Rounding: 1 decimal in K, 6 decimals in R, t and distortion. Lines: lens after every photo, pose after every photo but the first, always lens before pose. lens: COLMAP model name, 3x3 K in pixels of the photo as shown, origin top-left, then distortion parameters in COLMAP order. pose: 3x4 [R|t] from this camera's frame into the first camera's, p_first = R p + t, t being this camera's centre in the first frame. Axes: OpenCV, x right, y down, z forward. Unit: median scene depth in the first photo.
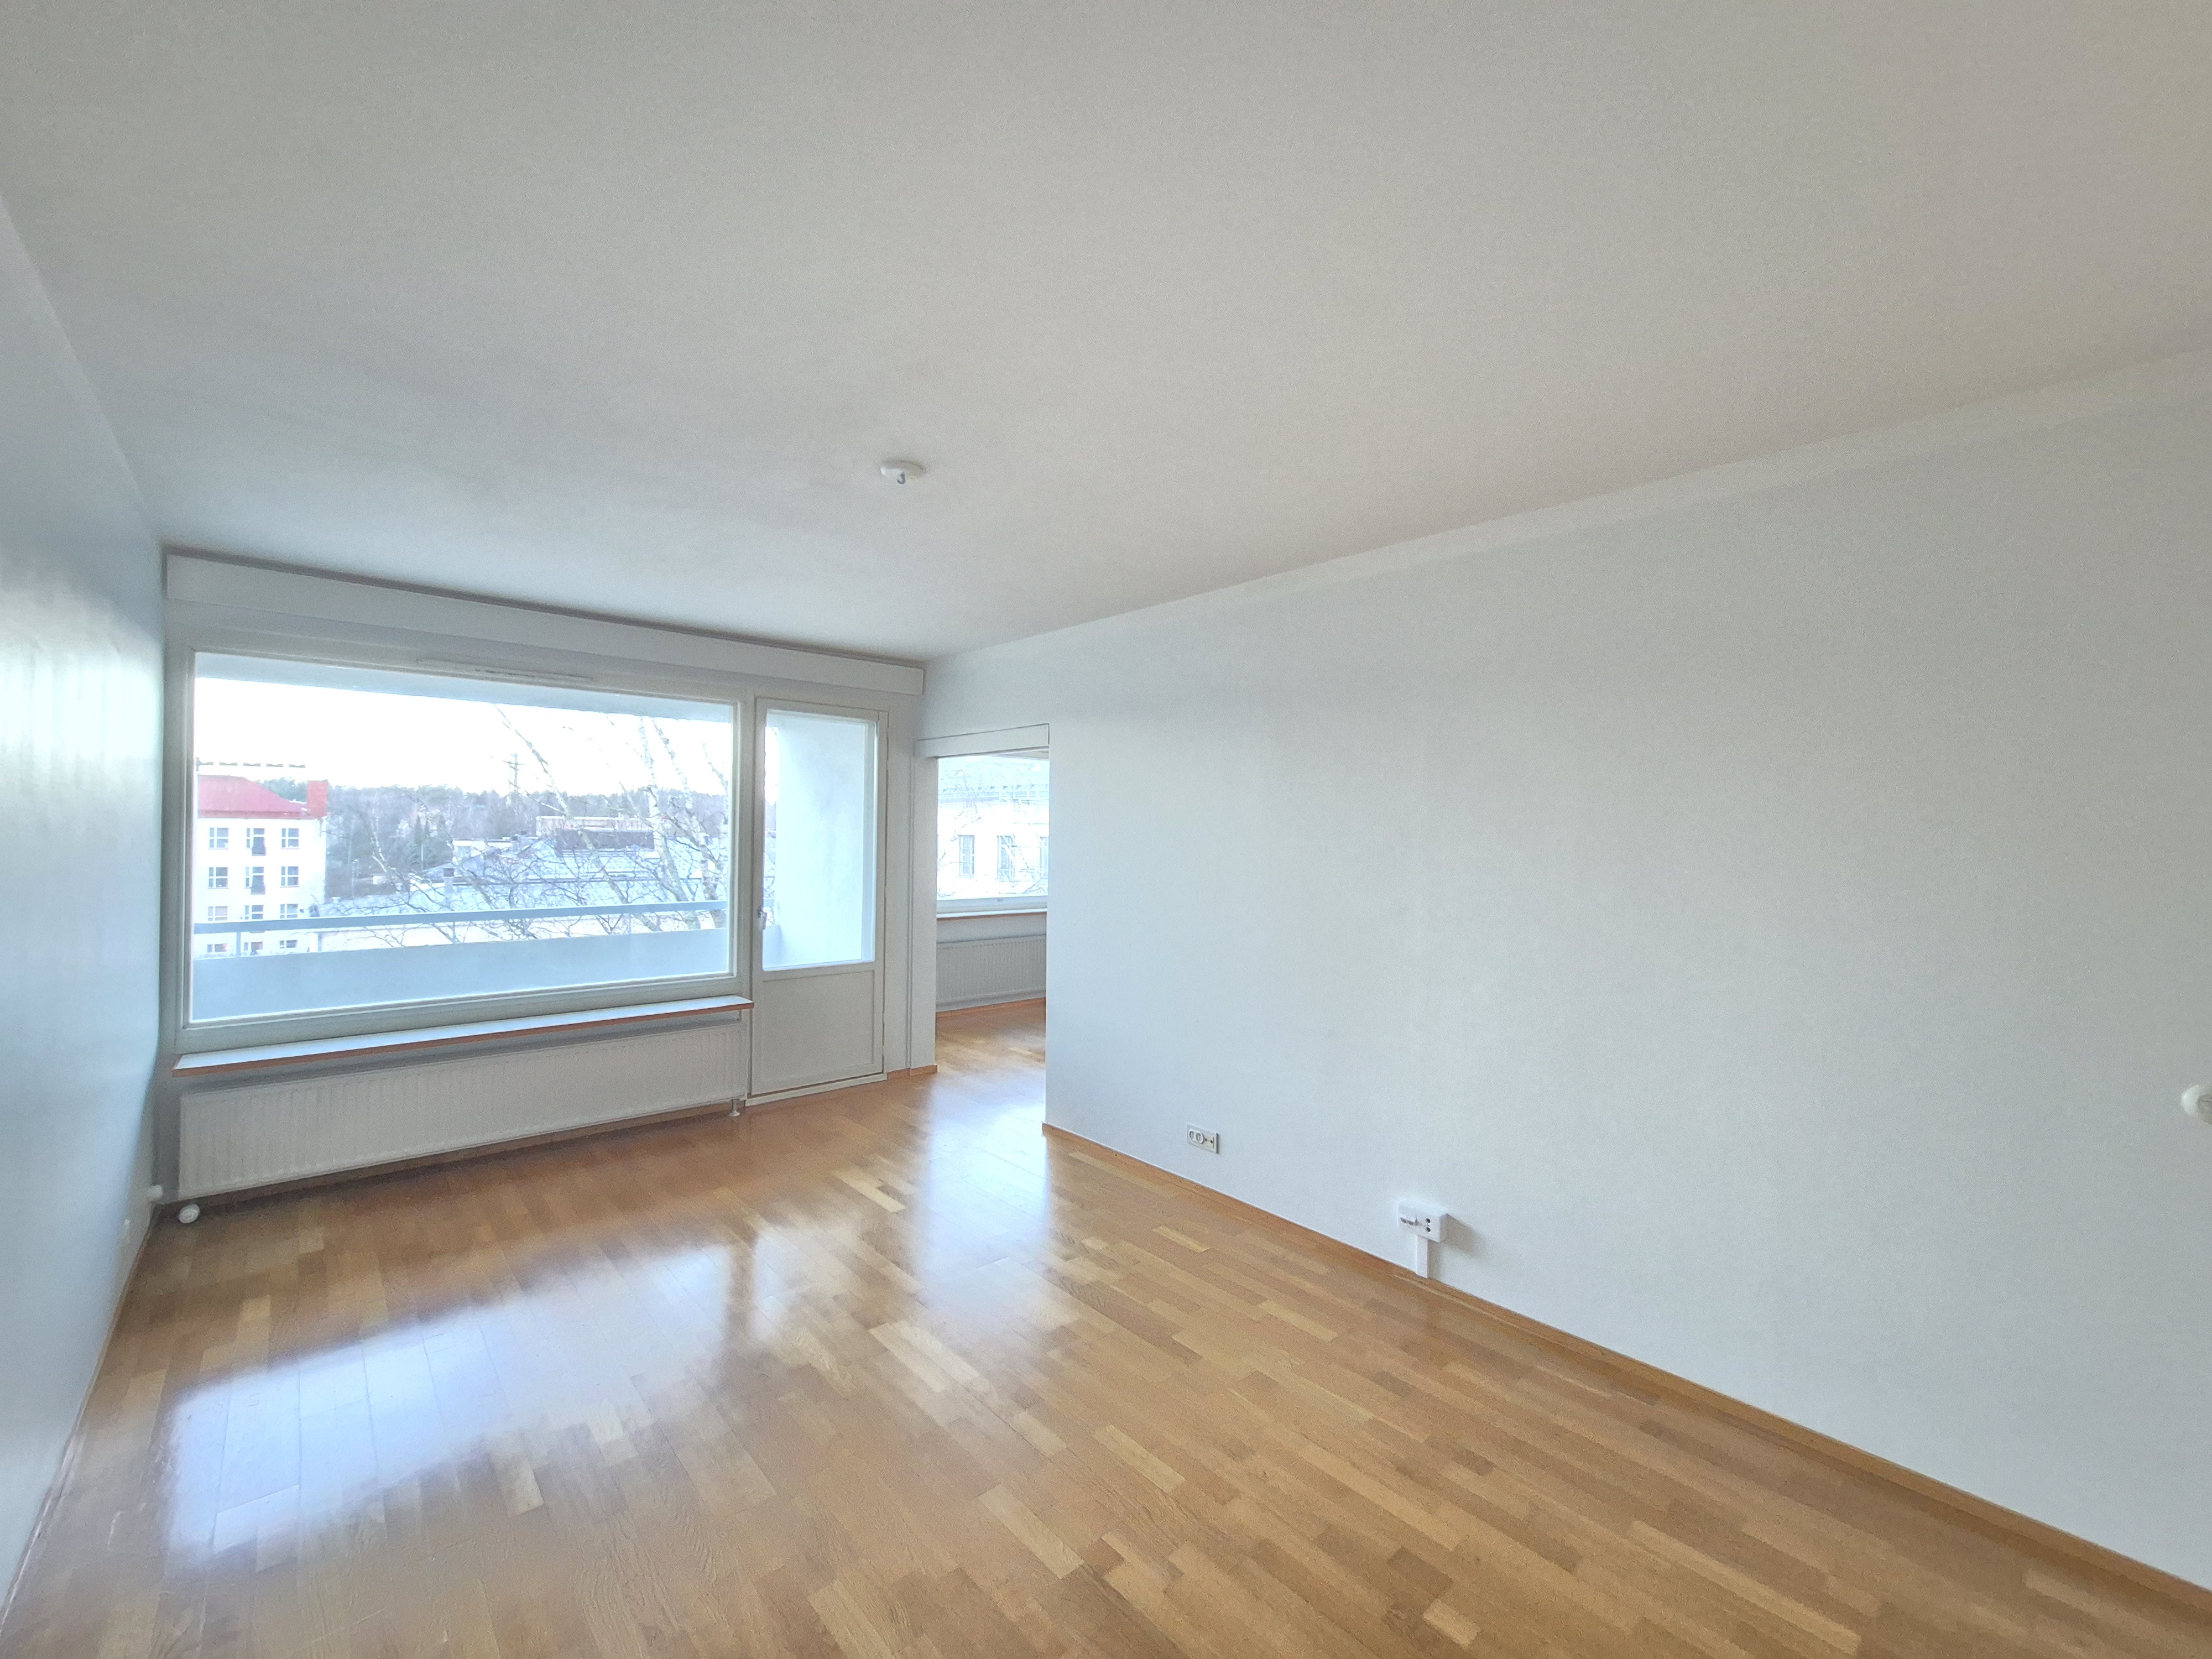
lens RADIAL K [[905.1, 0, 1116.2], [0, 905.1, 830.7], [0, 0, 1]] dist [0.004880, 0.000321]
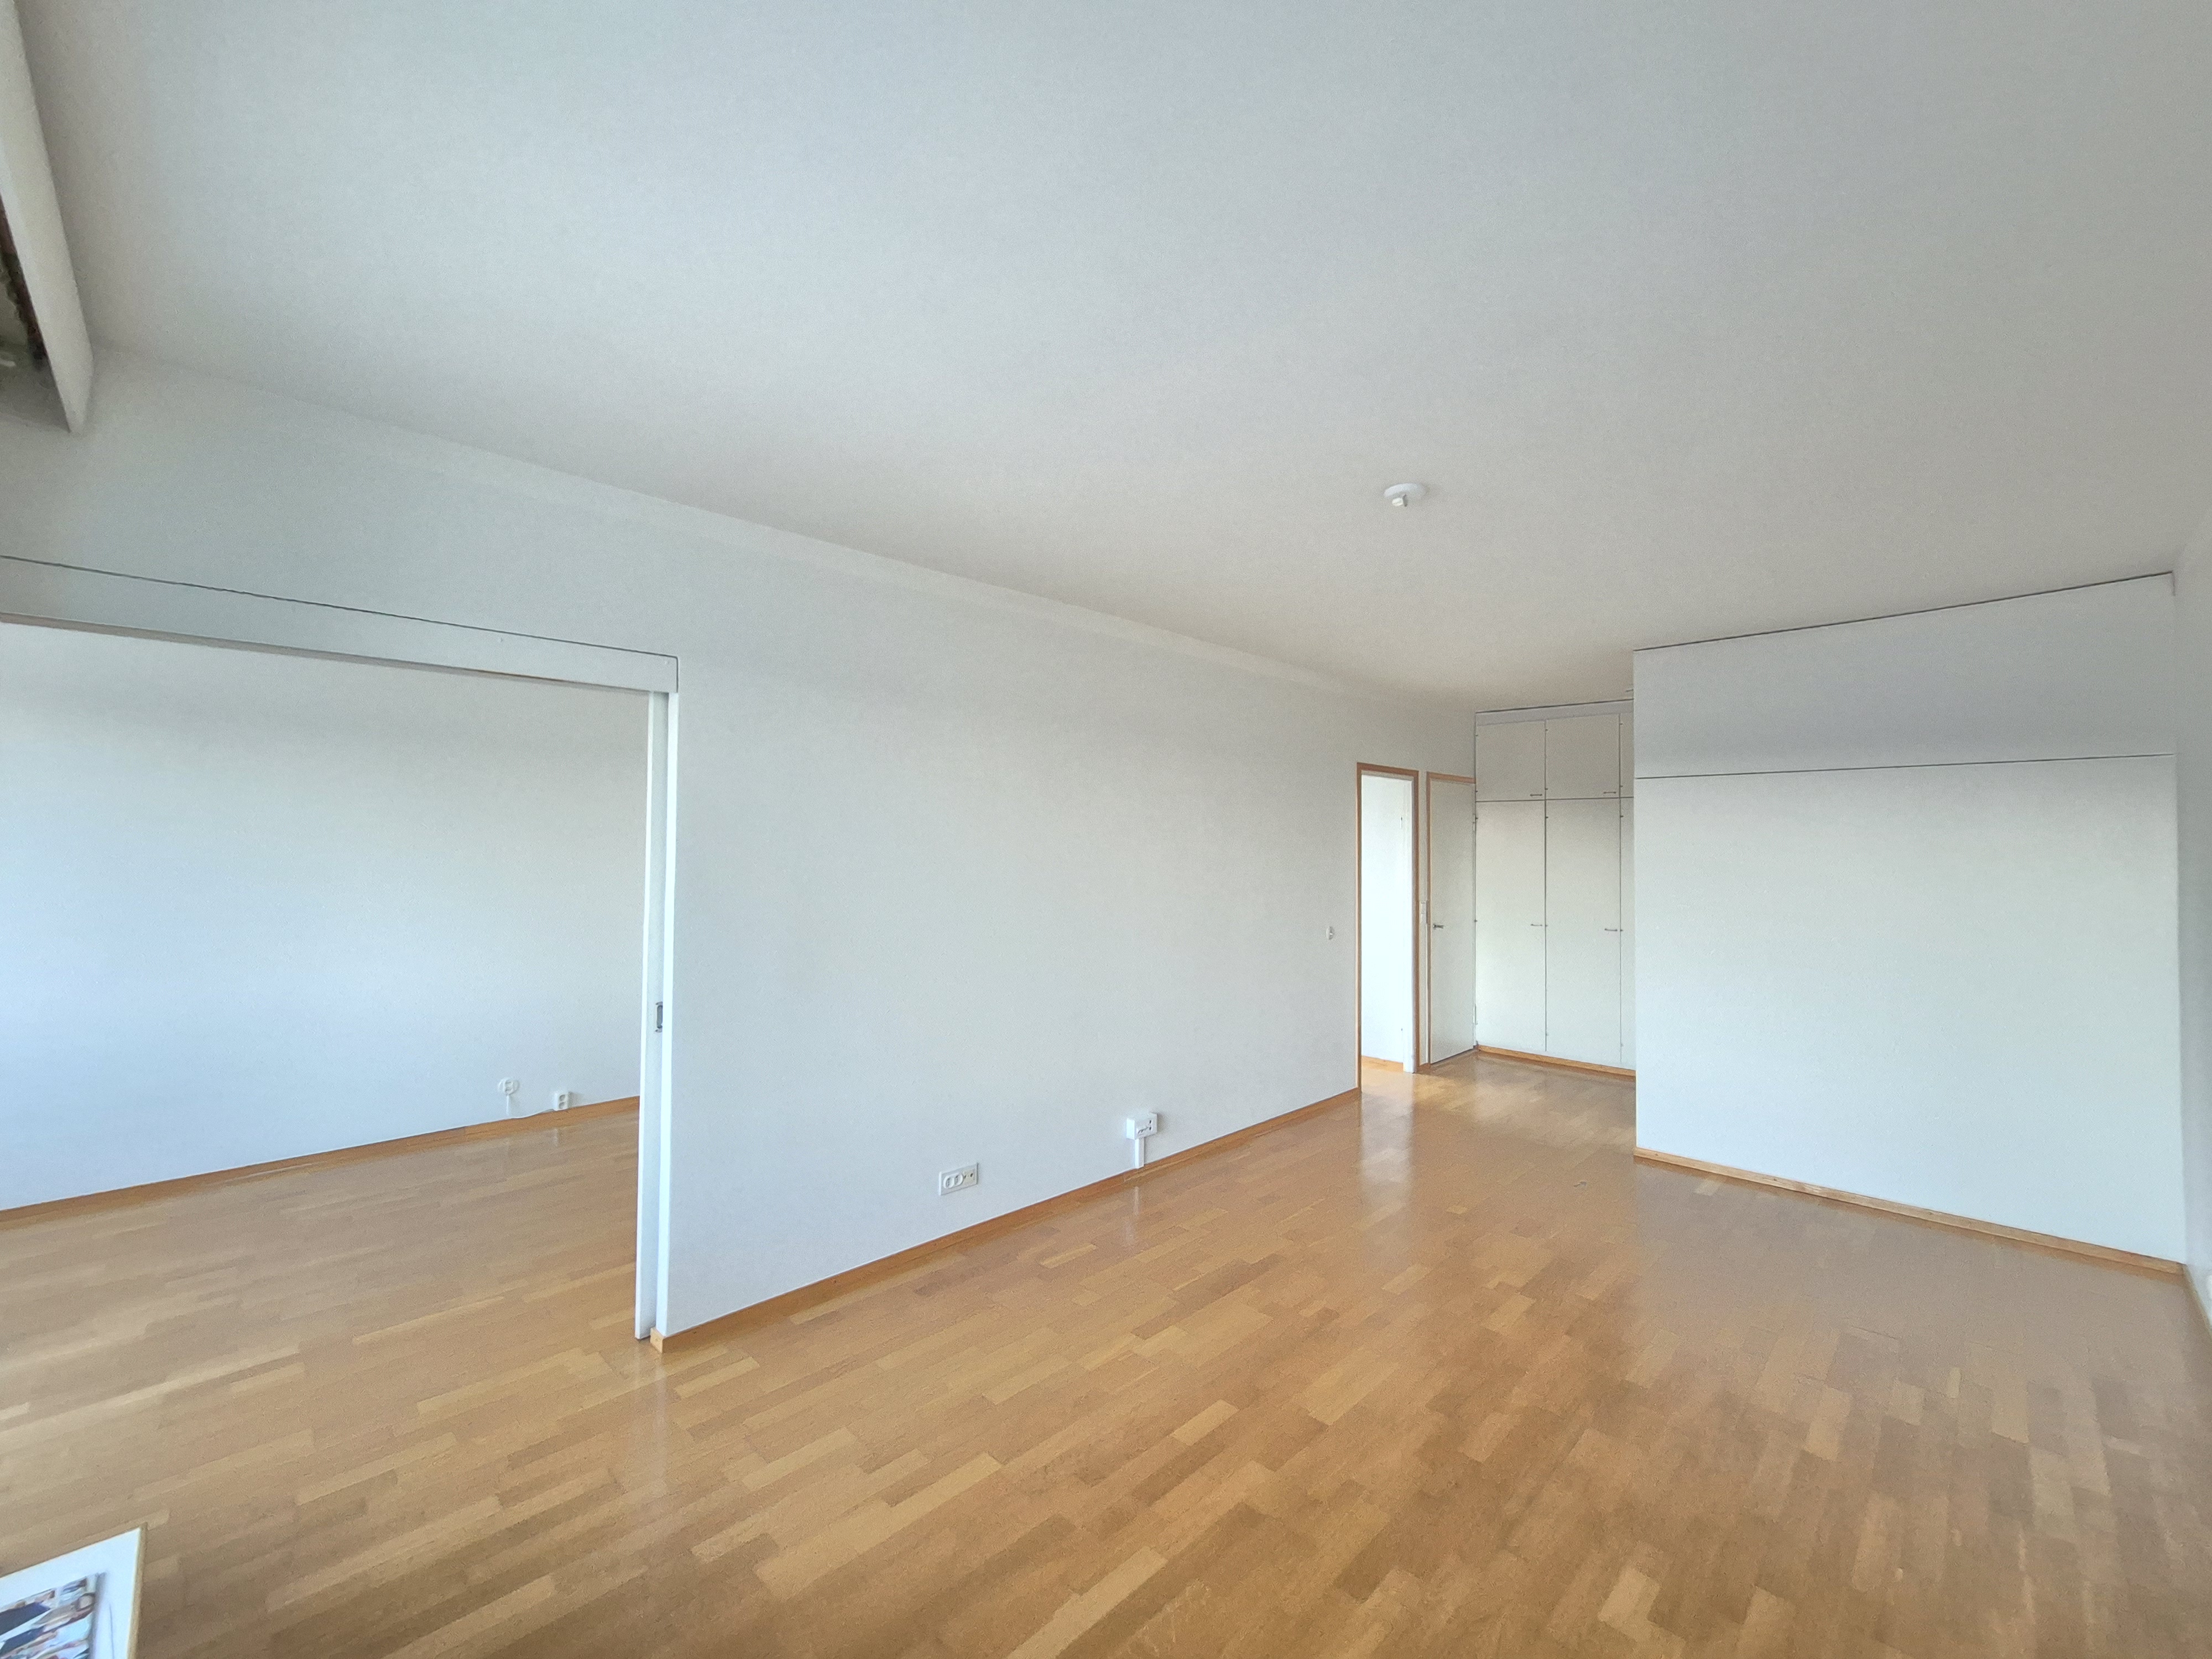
lens RADIAL K [[905.1, 0, 1089.1], [0, 905.1, 834.2], [0, 0, 1]] dist [0.004880, 0.000321]
pose [[-0.044230, -0.001366, 0.999020, -0.816956], [-0.013952, 0.999902, 0.000749, -0.003626], [-0.998924, -0.013906, -0.044245, 0.929257]]
